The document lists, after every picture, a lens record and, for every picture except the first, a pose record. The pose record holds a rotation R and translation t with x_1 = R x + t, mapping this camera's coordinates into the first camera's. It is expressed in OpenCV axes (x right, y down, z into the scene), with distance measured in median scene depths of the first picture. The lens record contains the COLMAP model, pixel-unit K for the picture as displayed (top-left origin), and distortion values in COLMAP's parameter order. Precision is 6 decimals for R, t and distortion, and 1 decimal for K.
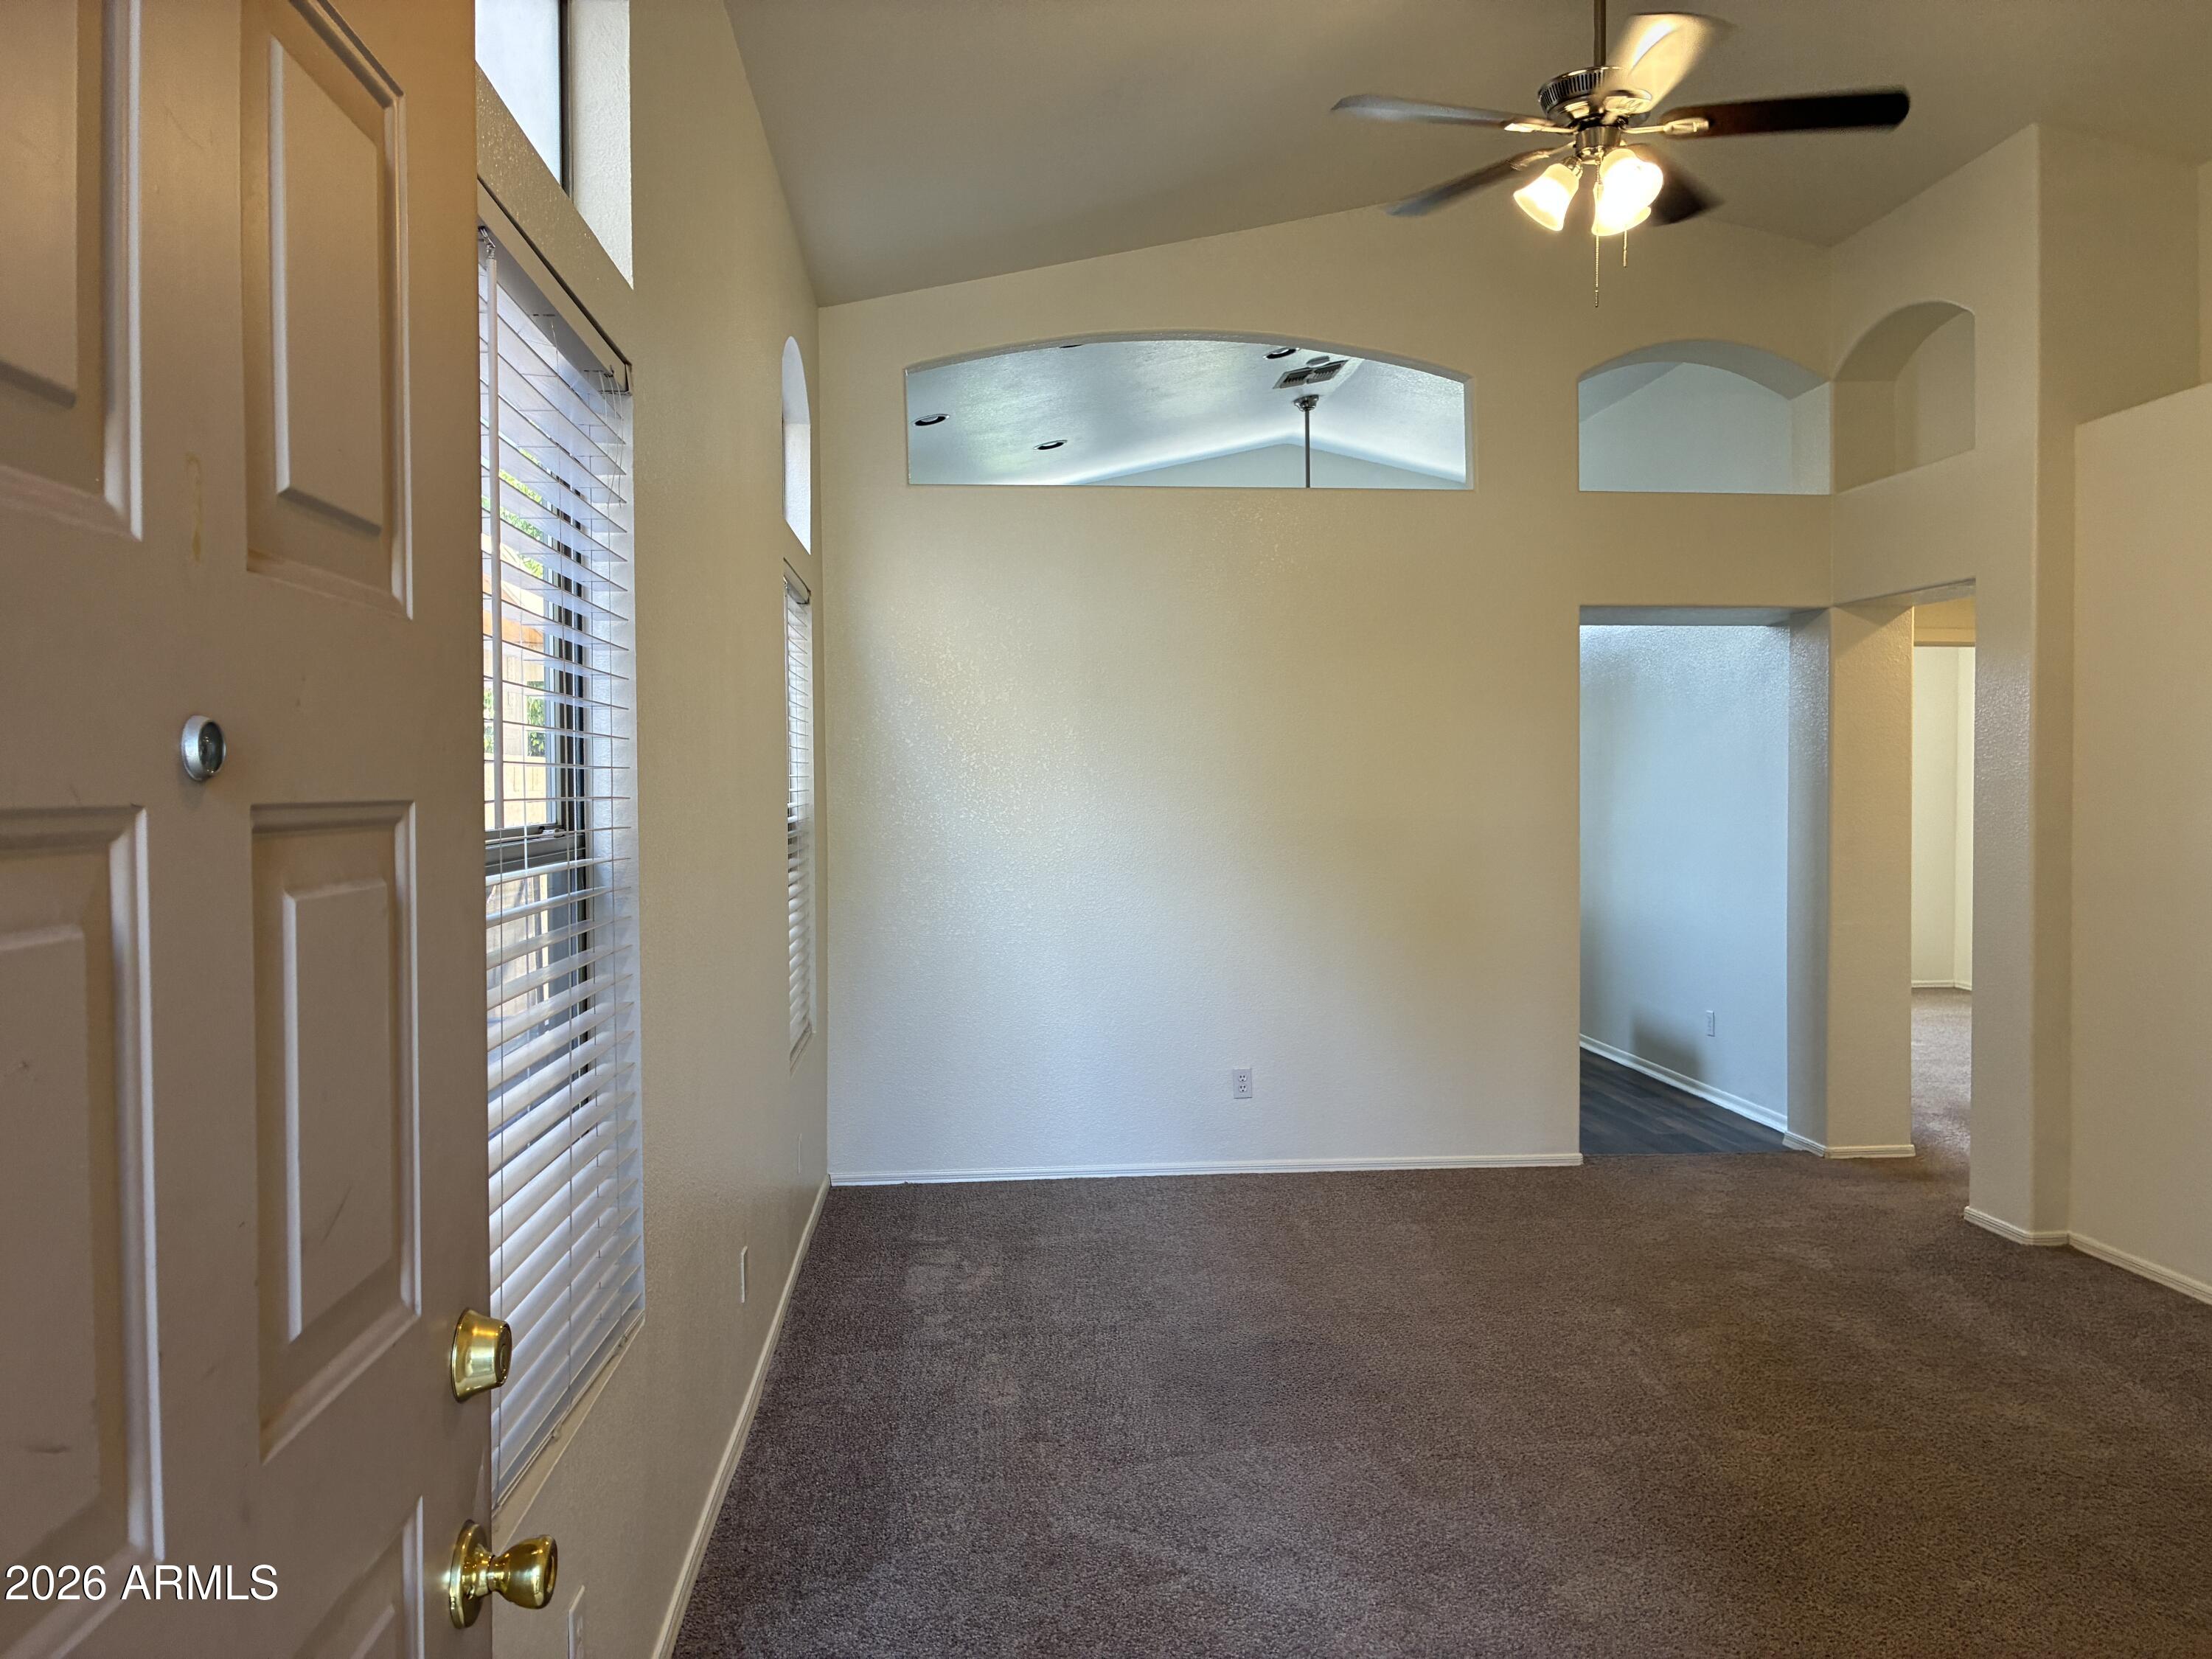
lens RADIAL K [[1679.7, 0, 1106.4], [0, 1679.7, 835.9], [0, 0, 1]] dist [0.066295, -0.093286]
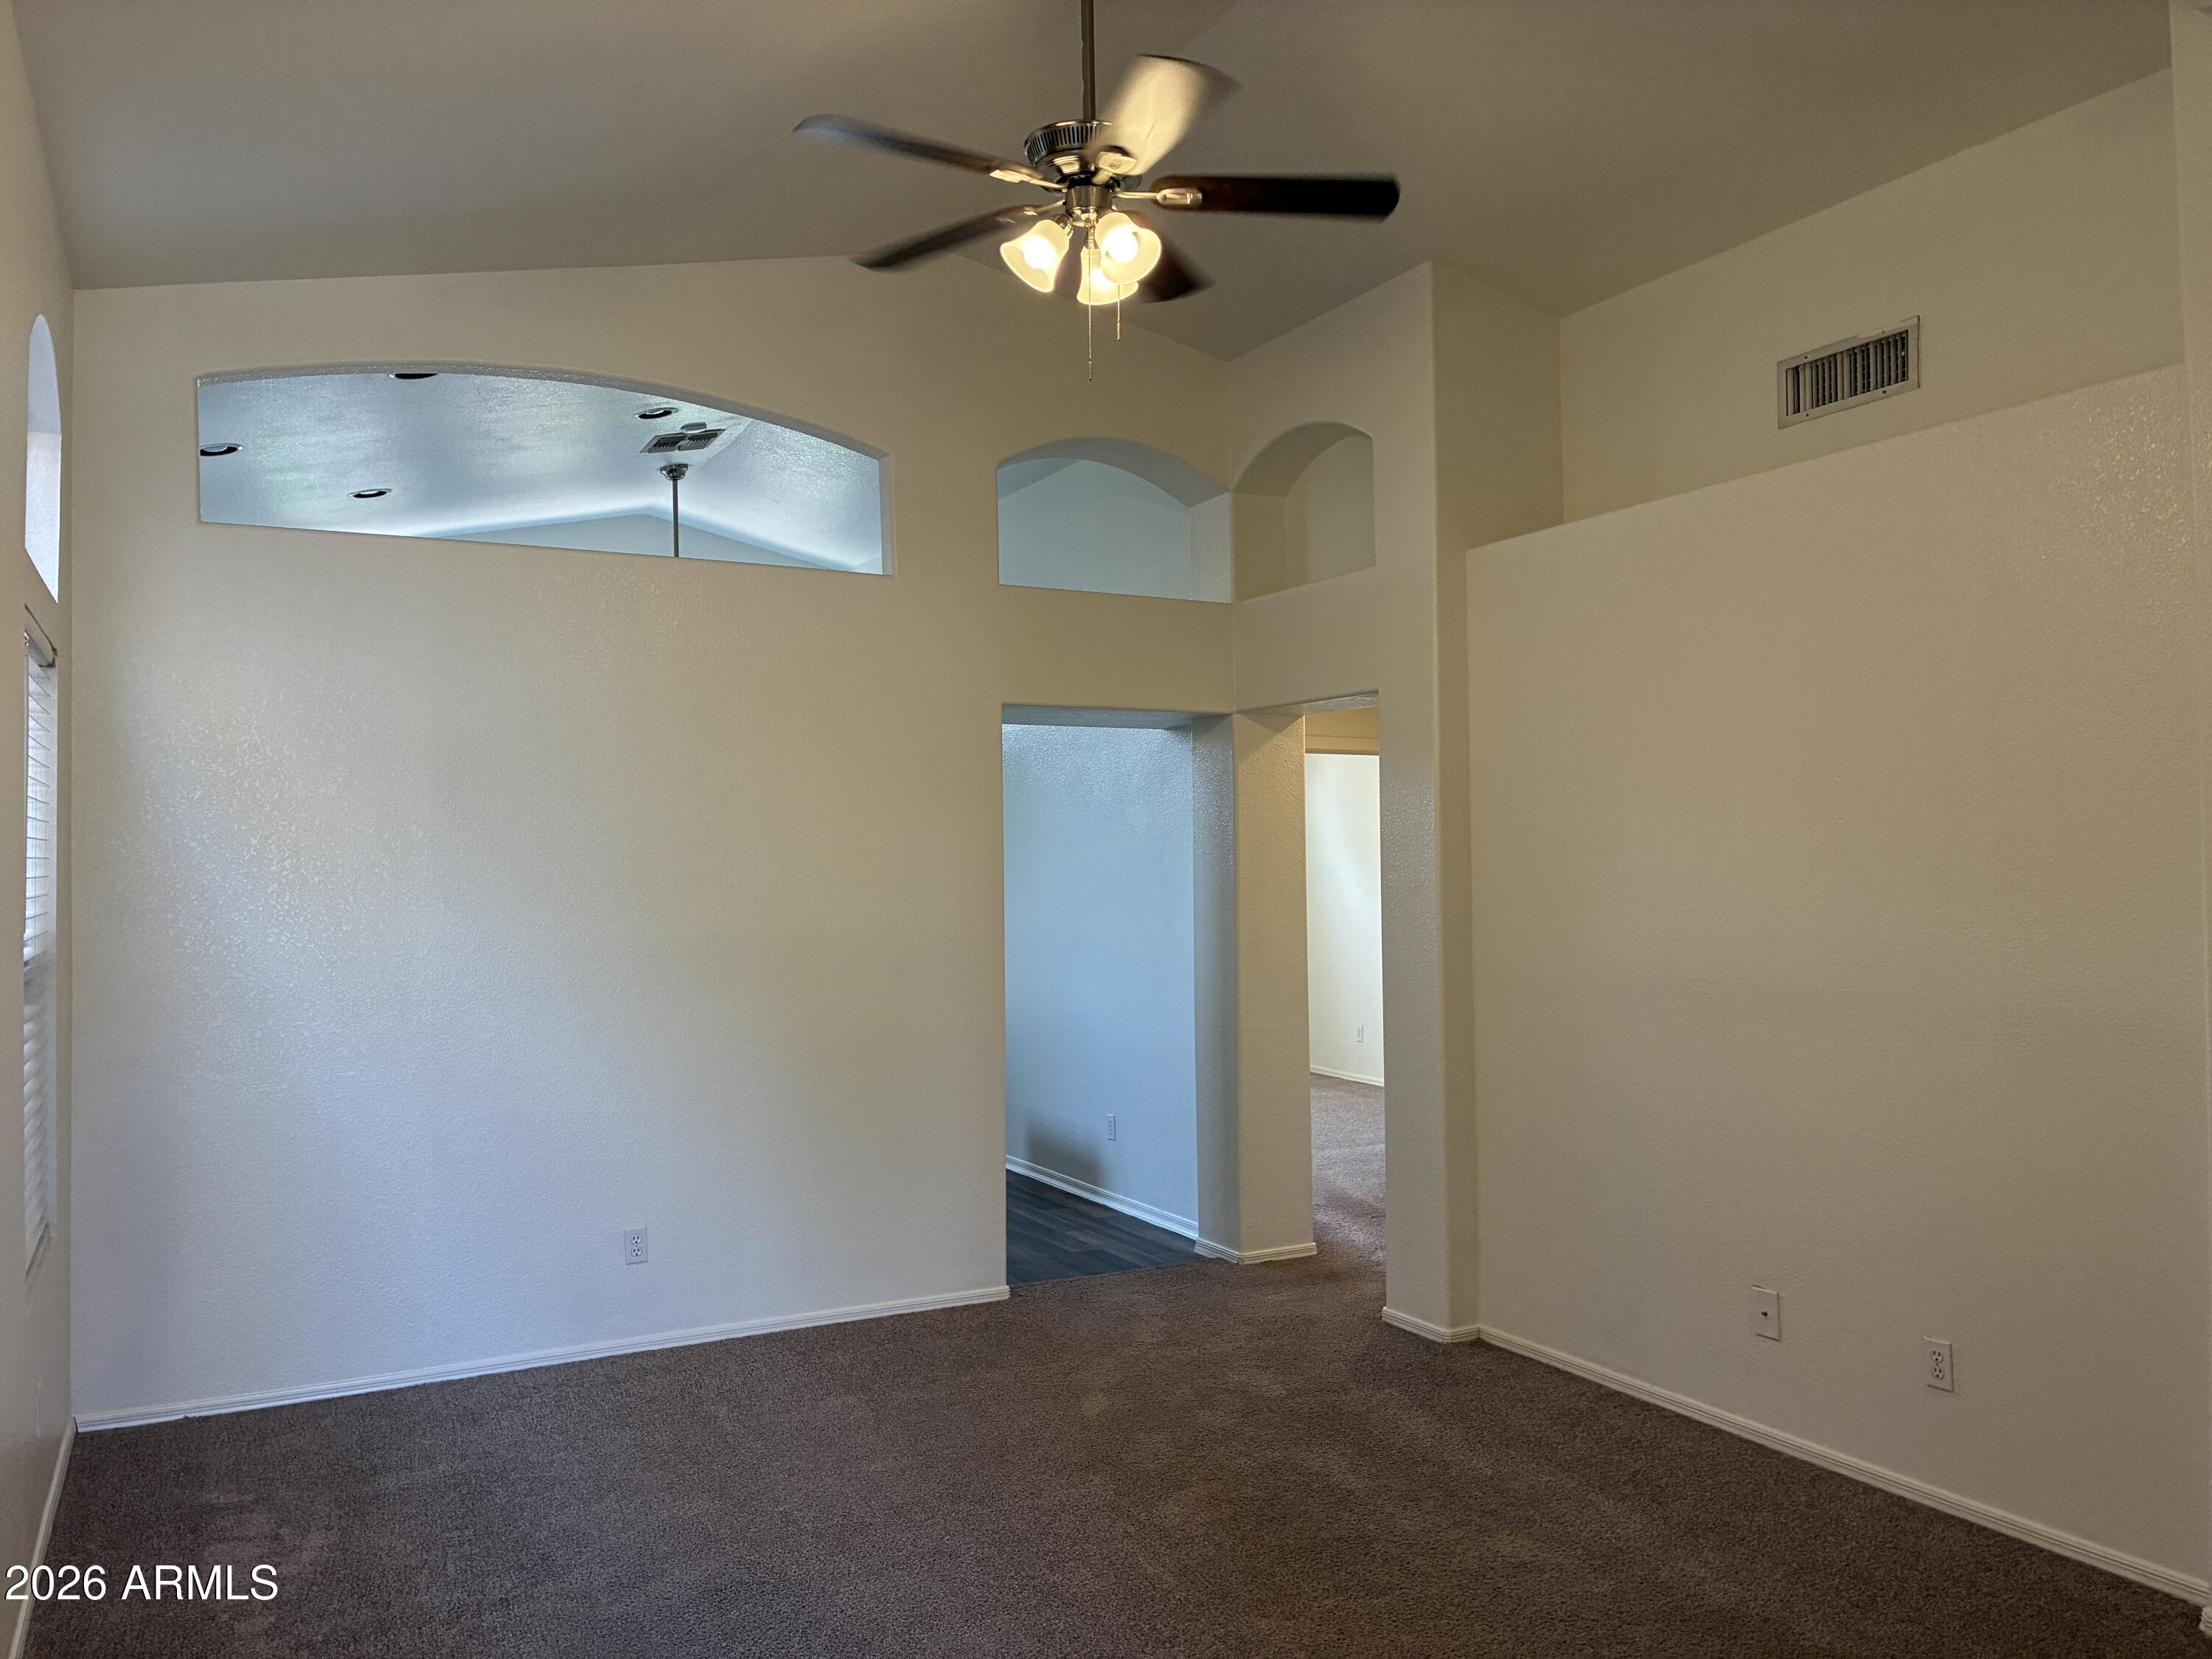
lens RADIAL K [[1679.7, 0, 1098.6], [0, 1679.7, 830.8], [0, 0, 1]] dist [0.066295, -0.093286]
pose [[0.922732, 0.001769, 0.385438, -0.038574], [0.019262, 0.998528, -0.050697, -0.017109], [-0.384960, 0.054204, 0.921340, 0.122578]]
